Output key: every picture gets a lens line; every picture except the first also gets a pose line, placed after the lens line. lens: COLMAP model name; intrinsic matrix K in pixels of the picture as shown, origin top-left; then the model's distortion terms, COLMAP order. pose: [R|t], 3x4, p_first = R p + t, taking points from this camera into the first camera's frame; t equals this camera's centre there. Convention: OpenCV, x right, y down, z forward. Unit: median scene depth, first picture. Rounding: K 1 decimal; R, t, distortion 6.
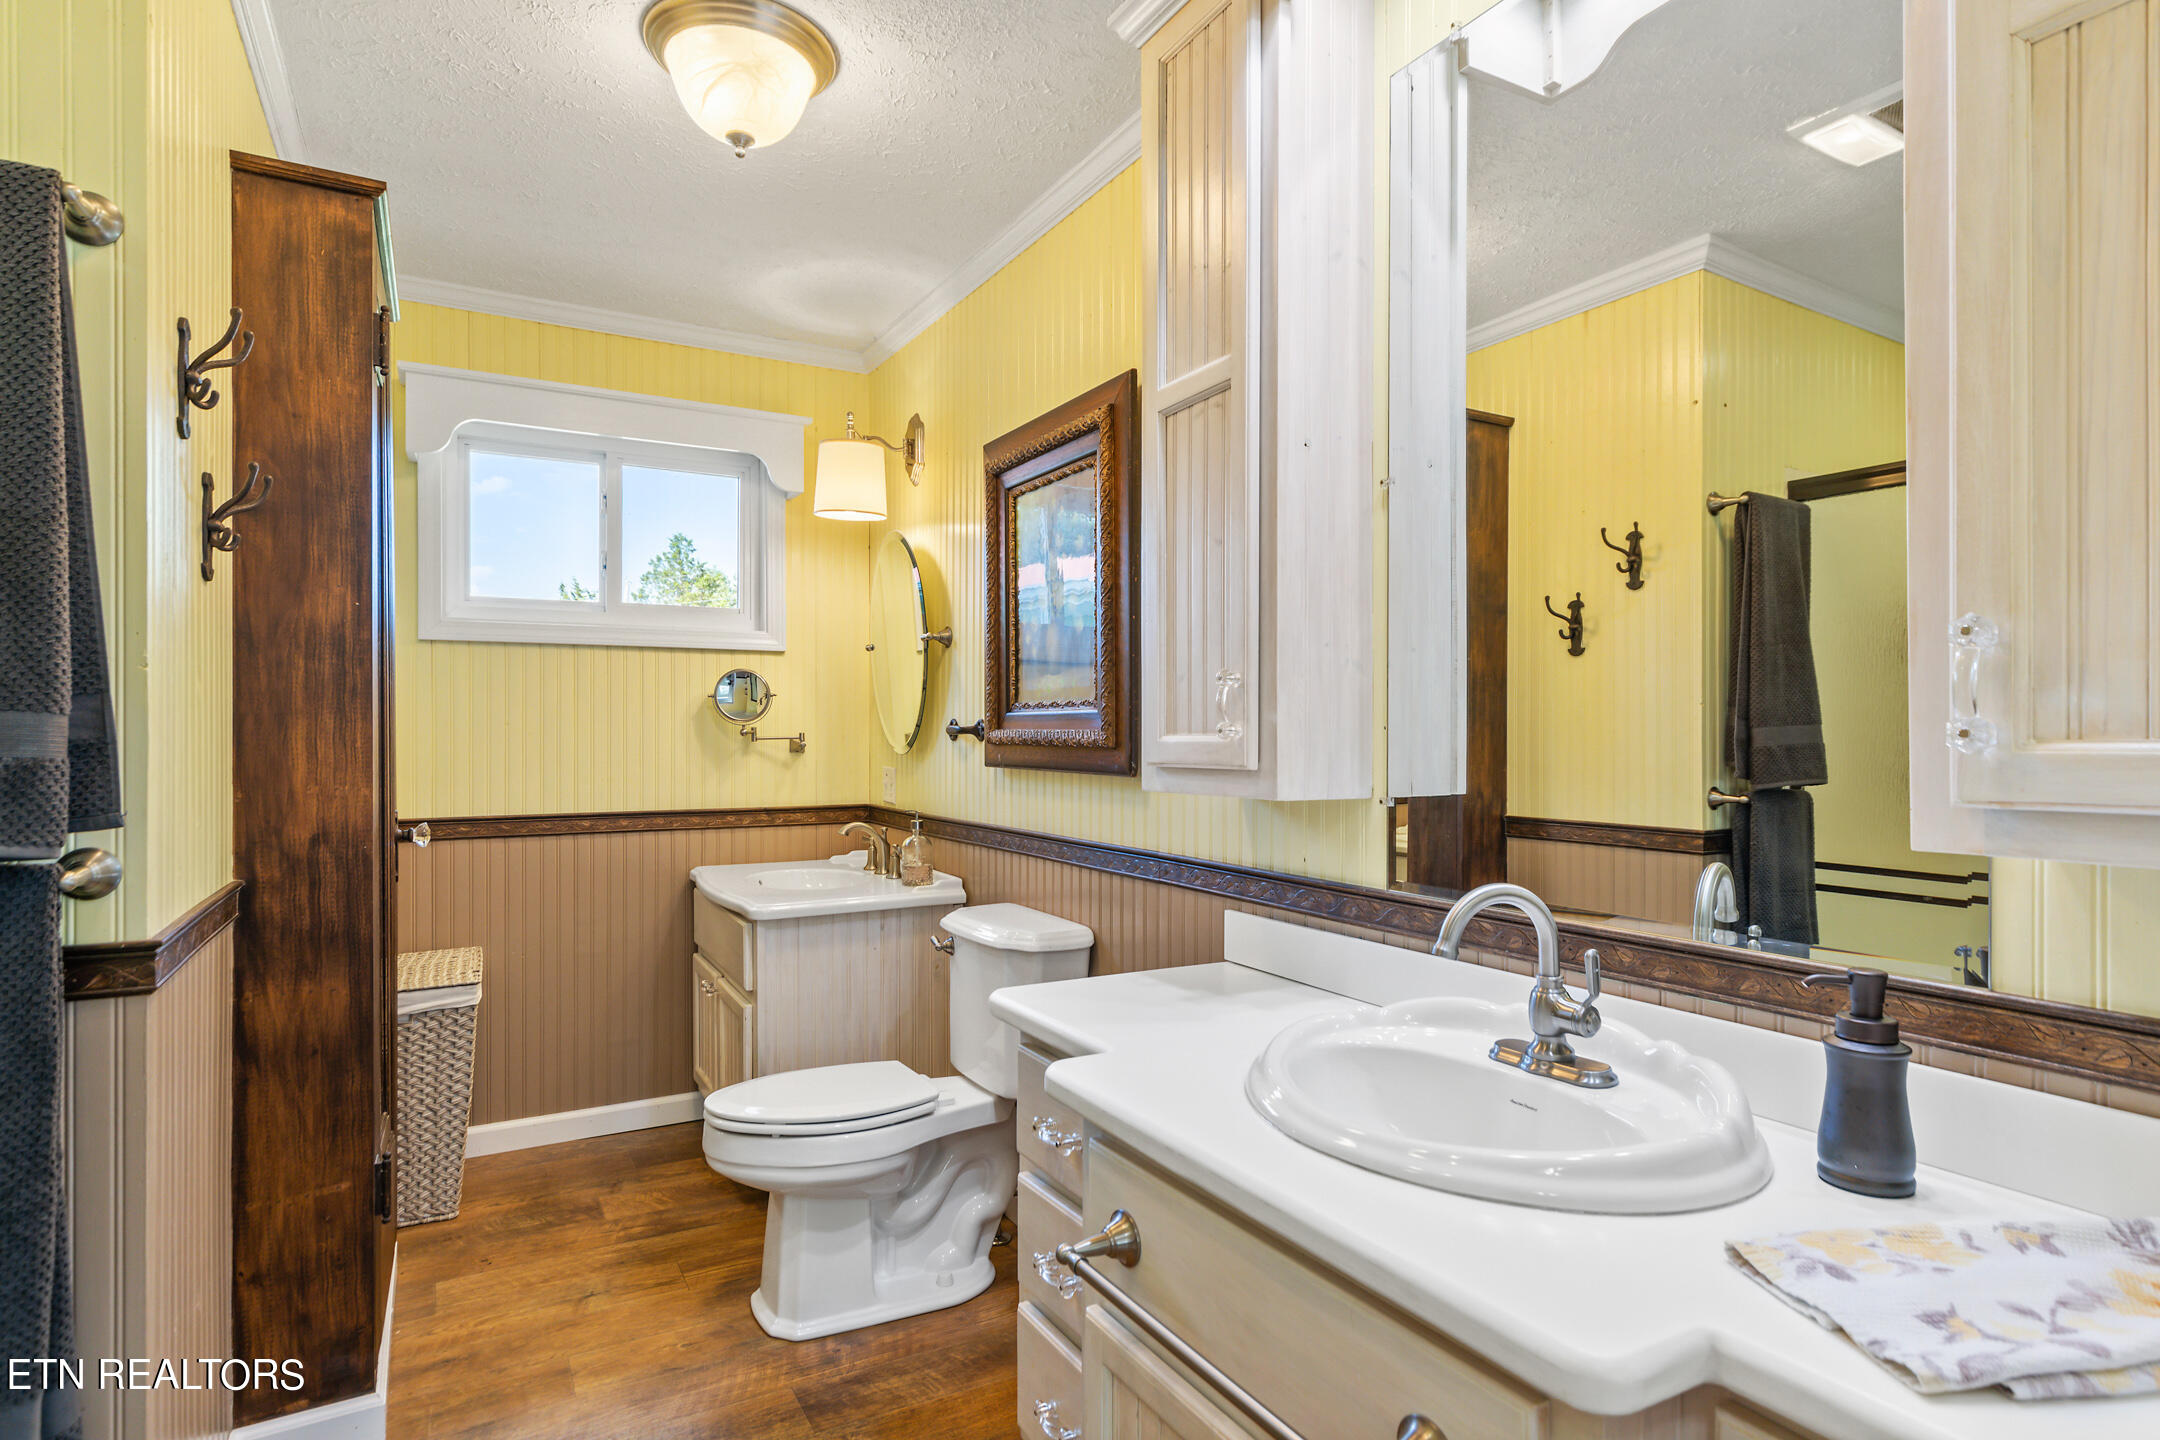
lens RADIAL K [[1159.8, 0, 1083.6], [0, 1159.8, 726.7], [0, 0, 1]] dist [0.003510, 0.000617]
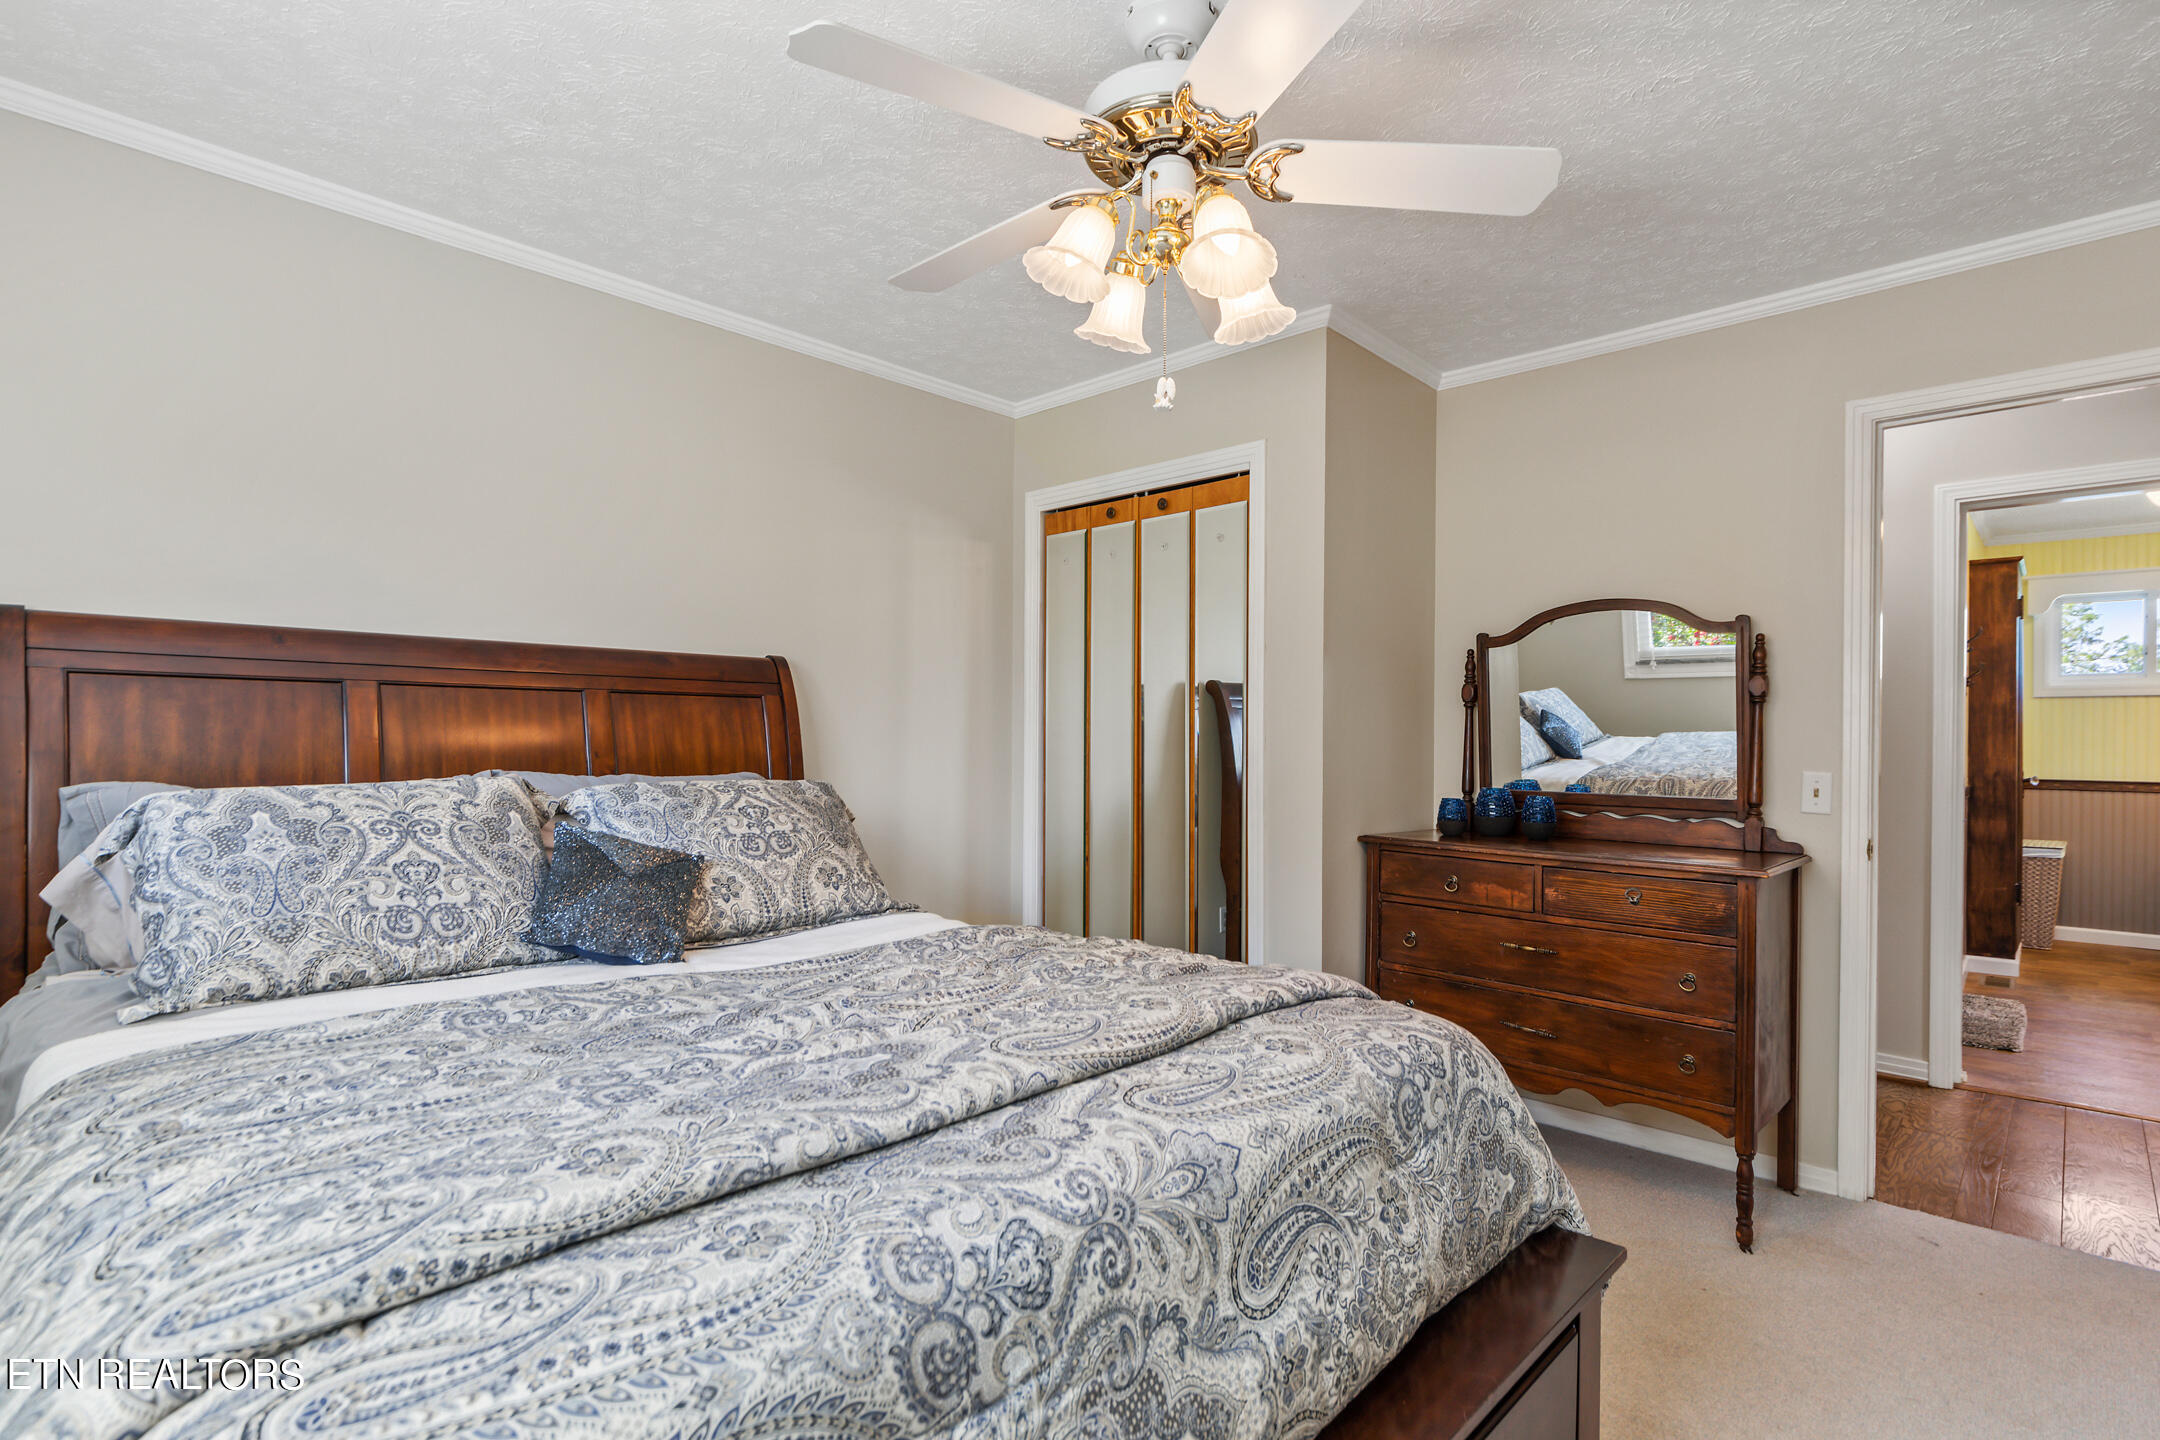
lens RADIAL K [[1055.1, 0, 1081.9], [0, 1055.1, 729.4], [0, 0, 1]] dist [-0.013373, -0.000363]
pose [[0.307130, 0.007049, -0.951641, 1.232745], [-0.004149, 0.999973, 0.006068, -0.029155], [0.951659, 0.002084, 0.307151, -2.162631]]
